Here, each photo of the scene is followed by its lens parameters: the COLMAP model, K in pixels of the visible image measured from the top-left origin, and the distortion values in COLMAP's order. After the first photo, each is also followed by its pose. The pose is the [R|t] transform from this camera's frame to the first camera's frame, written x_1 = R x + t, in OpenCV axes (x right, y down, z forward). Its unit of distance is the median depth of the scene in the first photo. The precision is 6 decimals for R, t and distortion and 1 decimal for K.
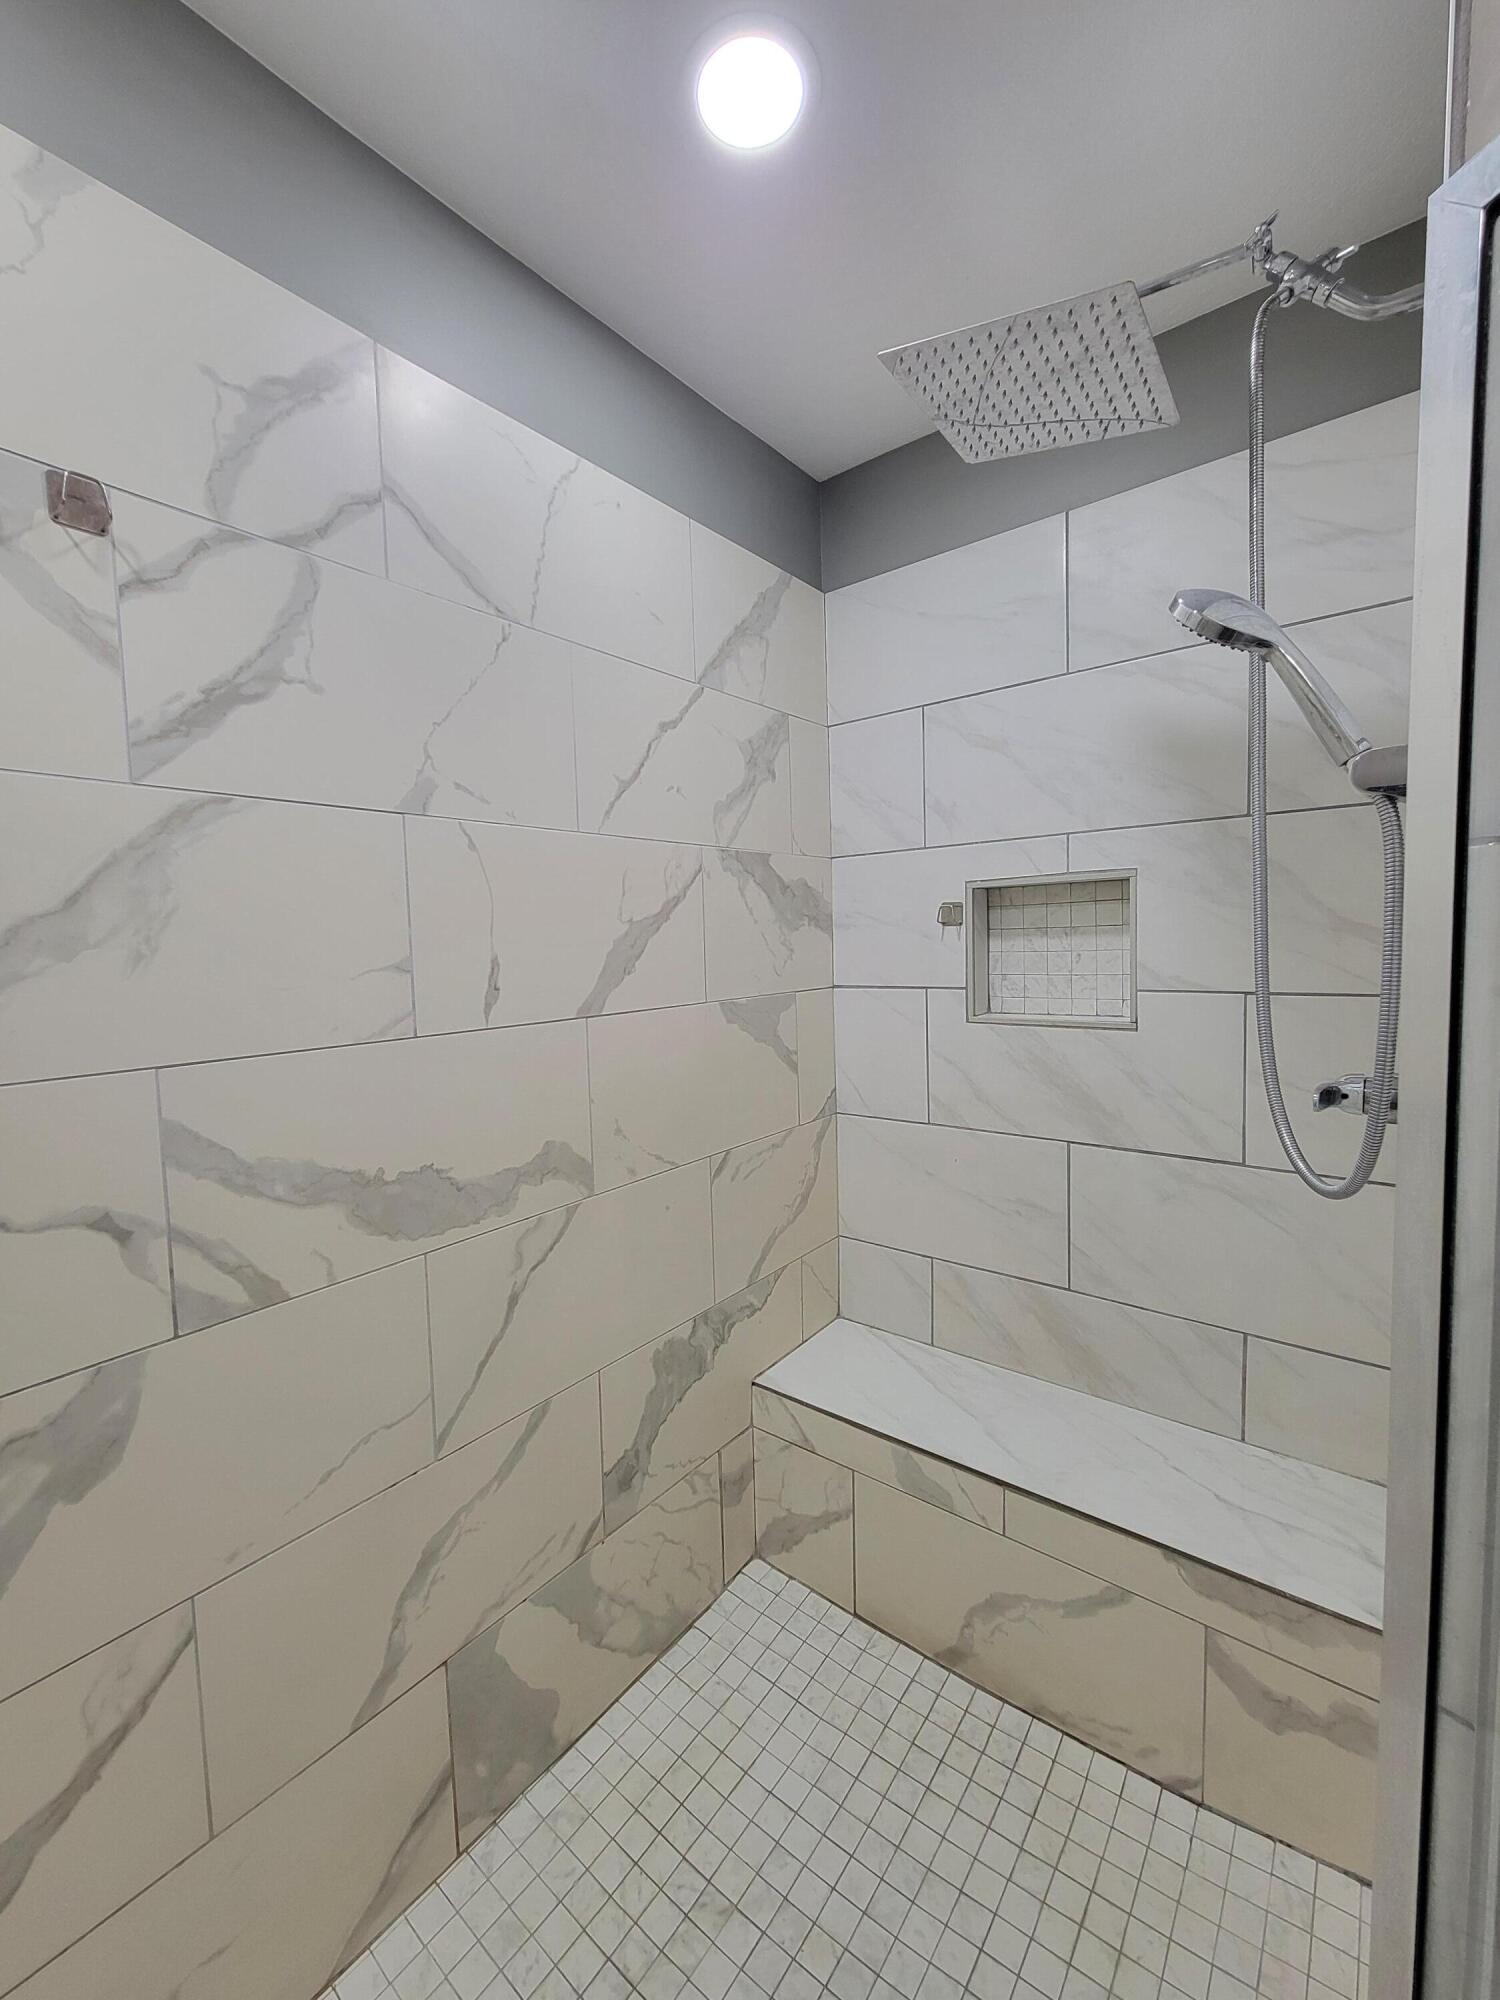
lens RADIAL K [[807.7, 0, 750.0], [0, 807.7, 1000.0], [0, 0, 1]] dist [-0.000167, -0.000068]
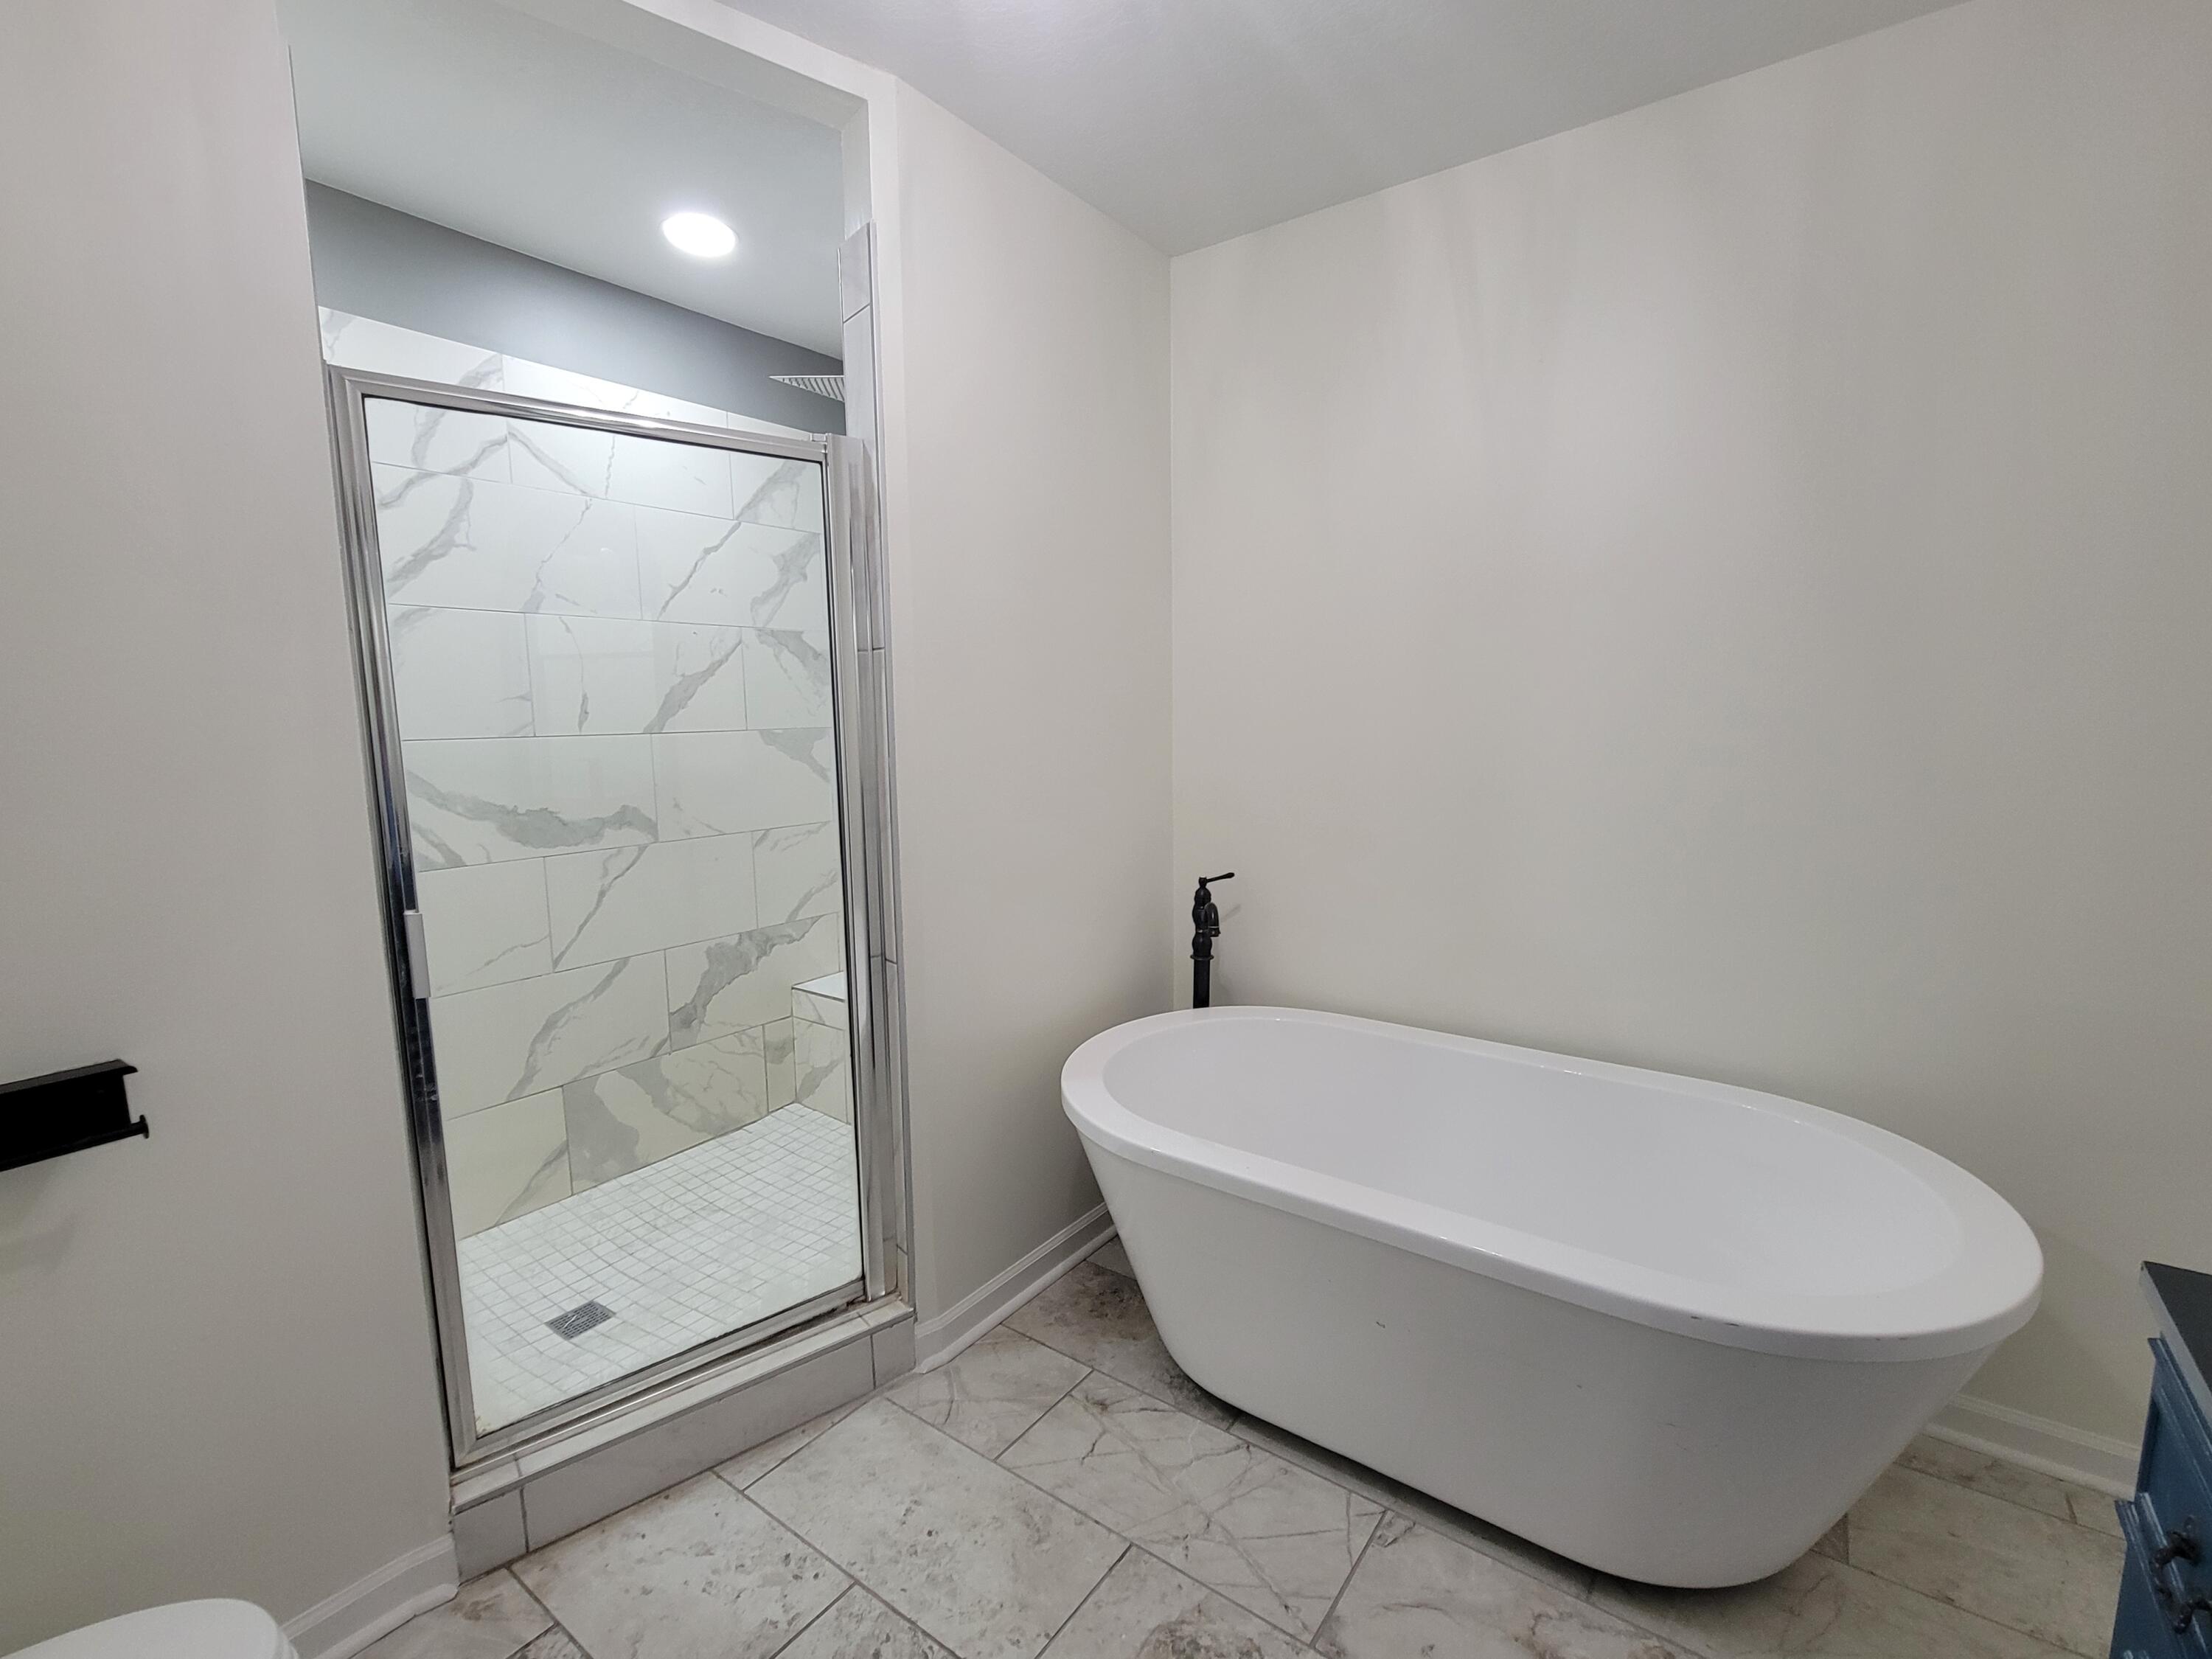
lens RADIAL K [[985.5, 0, 1108.2], [0, 985.5, 842.1], [0, 0, 1]] dist [-0.000798, -0.000733]
pose [[0.999310, 0.009787, 0.035841, 0.641181], [-0.011853, 0.998252, 0.057893, 0.112039], [-0.035211, -0.058277, 0.997679, -1.022579]]
